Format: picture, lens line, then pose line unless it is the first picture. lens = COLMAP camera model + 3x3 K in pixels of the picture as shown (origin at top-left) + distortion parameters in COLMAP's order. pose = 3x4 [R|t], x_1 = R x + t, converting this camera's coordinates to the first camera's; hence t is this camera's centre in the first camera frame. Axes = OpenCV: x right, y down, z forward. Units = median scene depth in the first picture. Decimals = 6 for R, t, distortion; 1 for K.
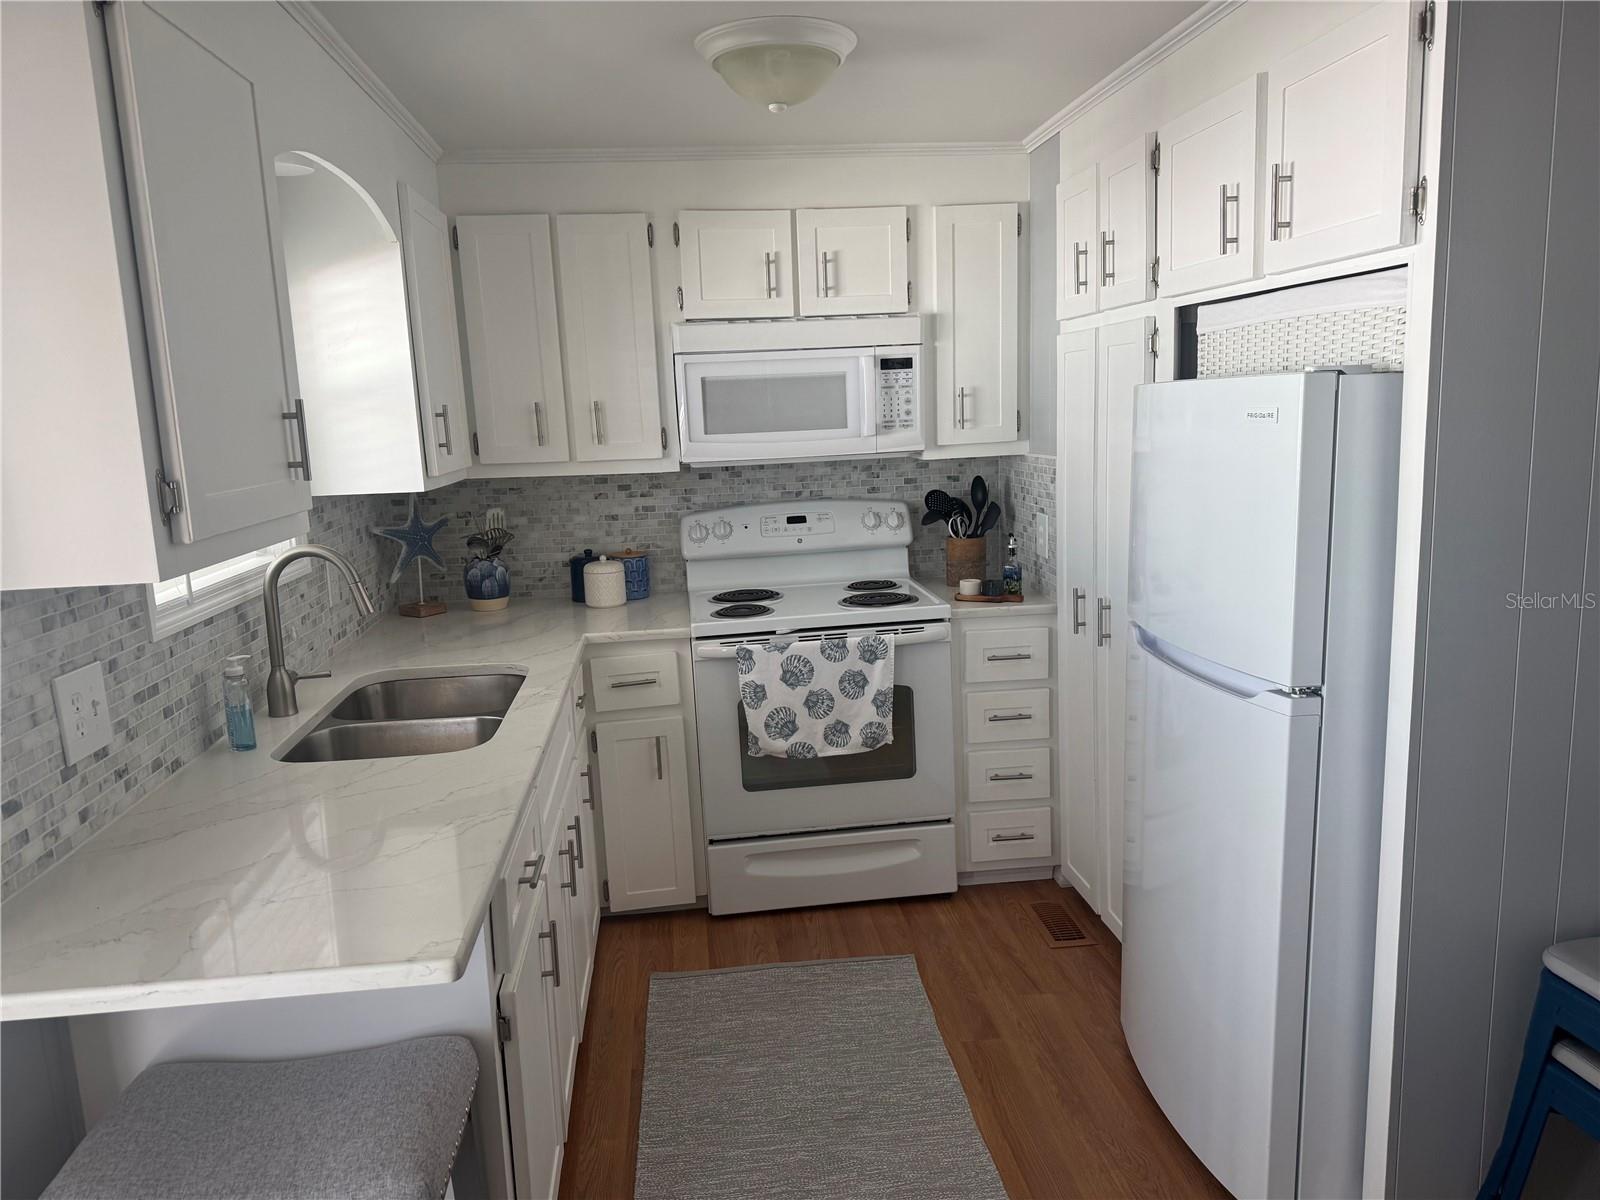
lens RADIAL K [[1119.9, 0, 799.4], [0, 1119.9, 603.7], [0, 0, 1]] dist [0.135209, -0.212511]
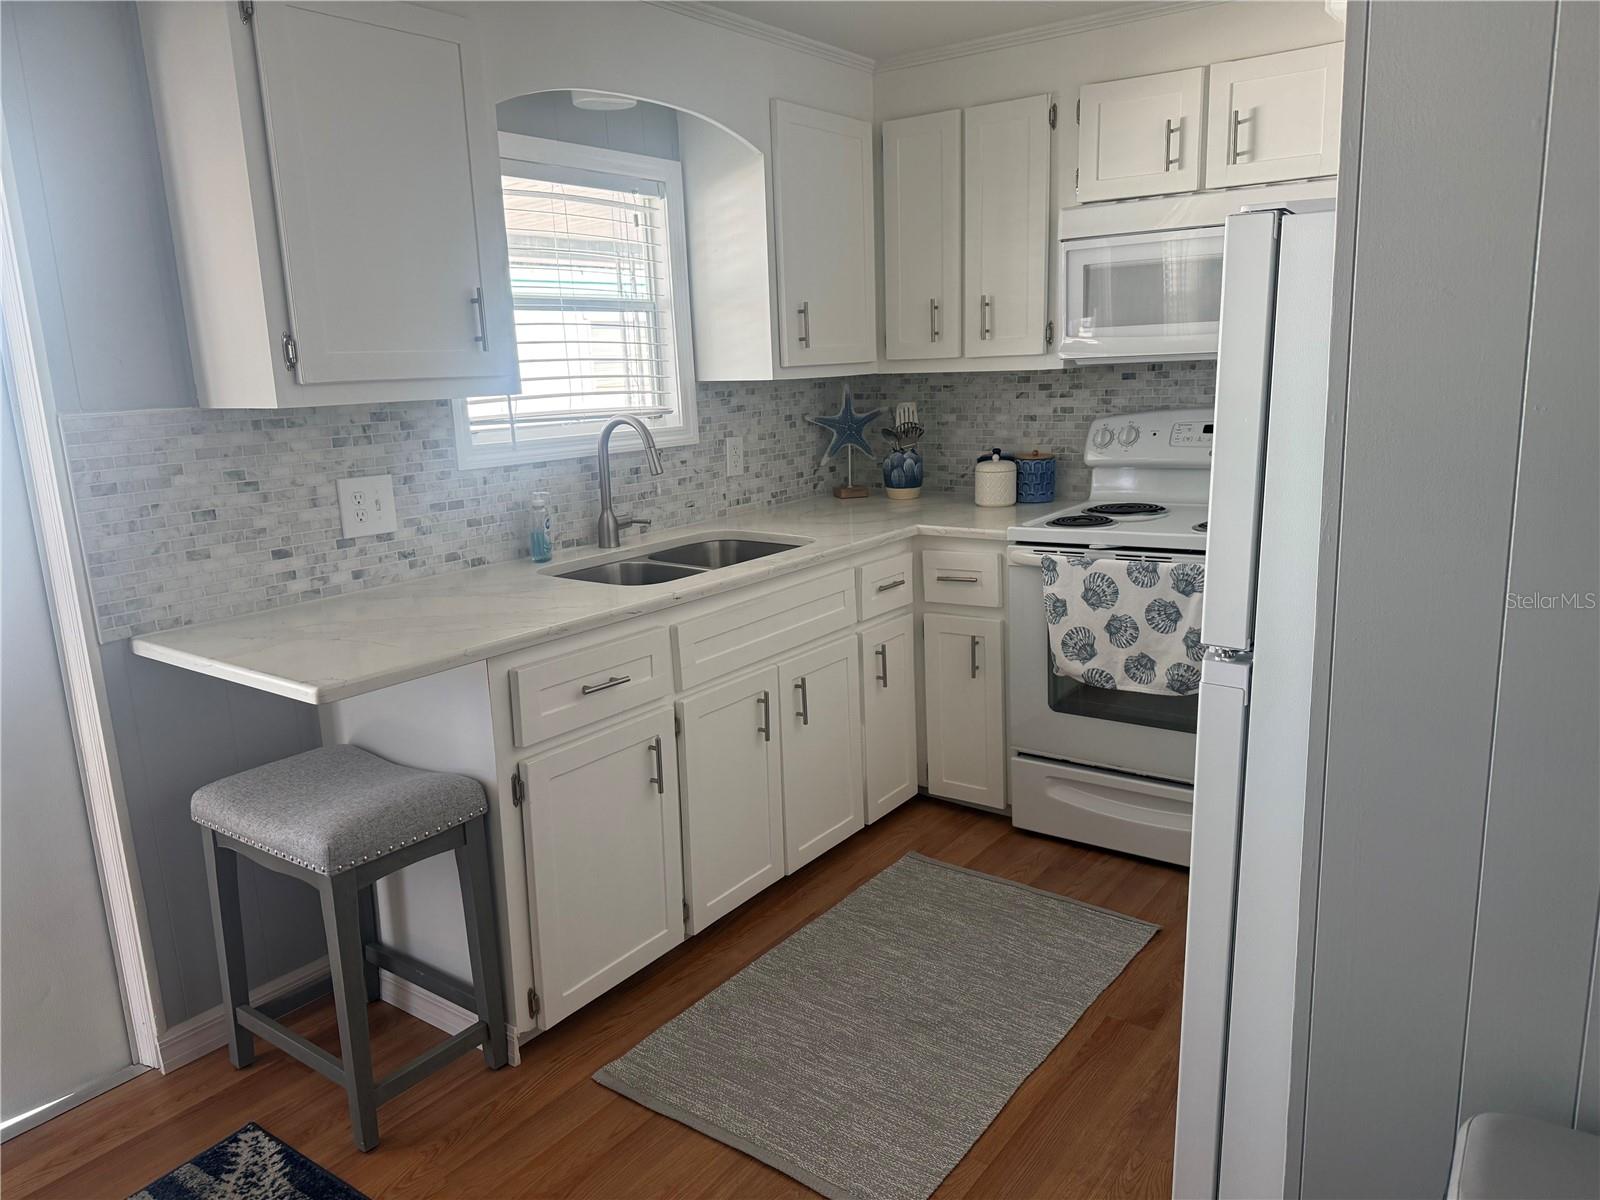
lens RADIAL K [[1126.2, 0, 794.7], [0, 1126.2, 605.7], [0, 0, 1]] dist [0.151752, -0.309742]
pose [[0.730375, 0.158704, -0.664353, 0.422992], [-0.112493, 0.987300, 0.112179, -0.003543], [0.673719, -0.007197, 0.738952, 0.147509]]
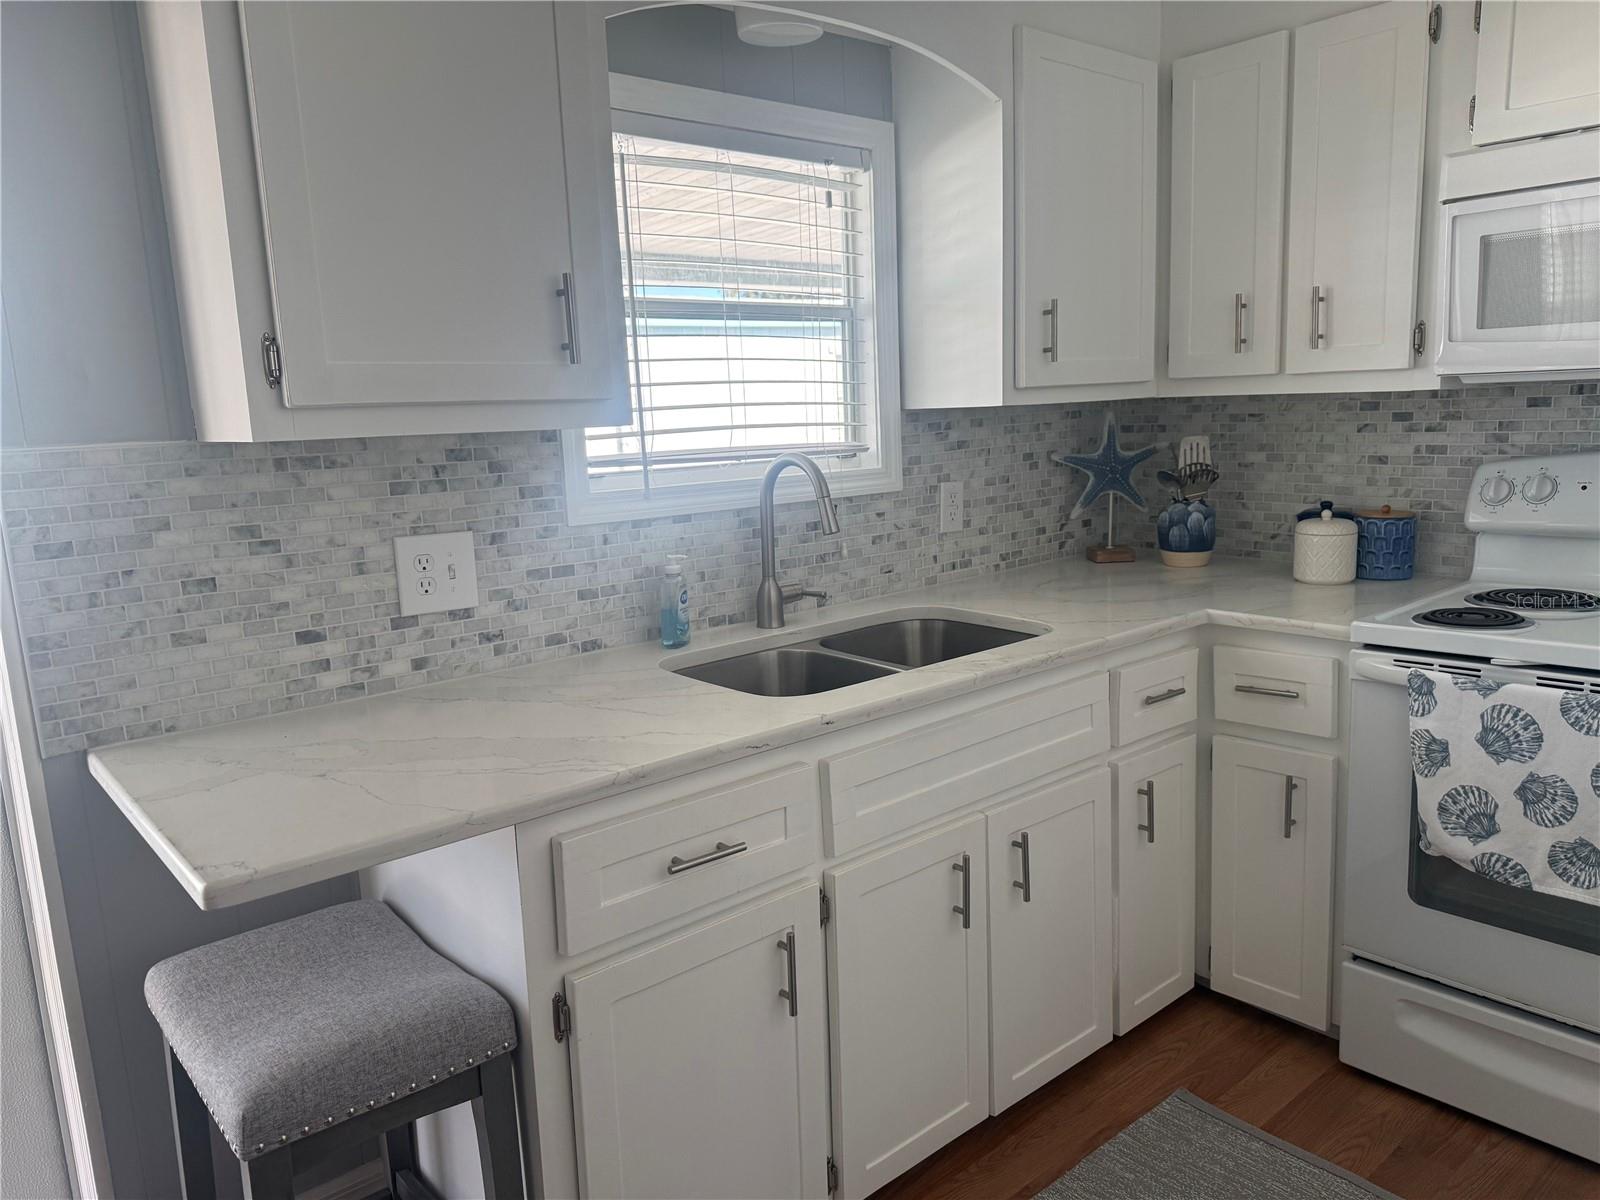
lens RADIAL K [[1115.5, 0, 800.9], [0, 1115.5, 603.9], [0, 0, 1]] dist [0.067908, -0.100161]
pose [[0.555157, 0.161872, -0.815842, 0.252333], [-0.127852, 0.985830, 0.108600, -0.021441], [0.821860, 0.044017, 0.567986, 0.360611]]
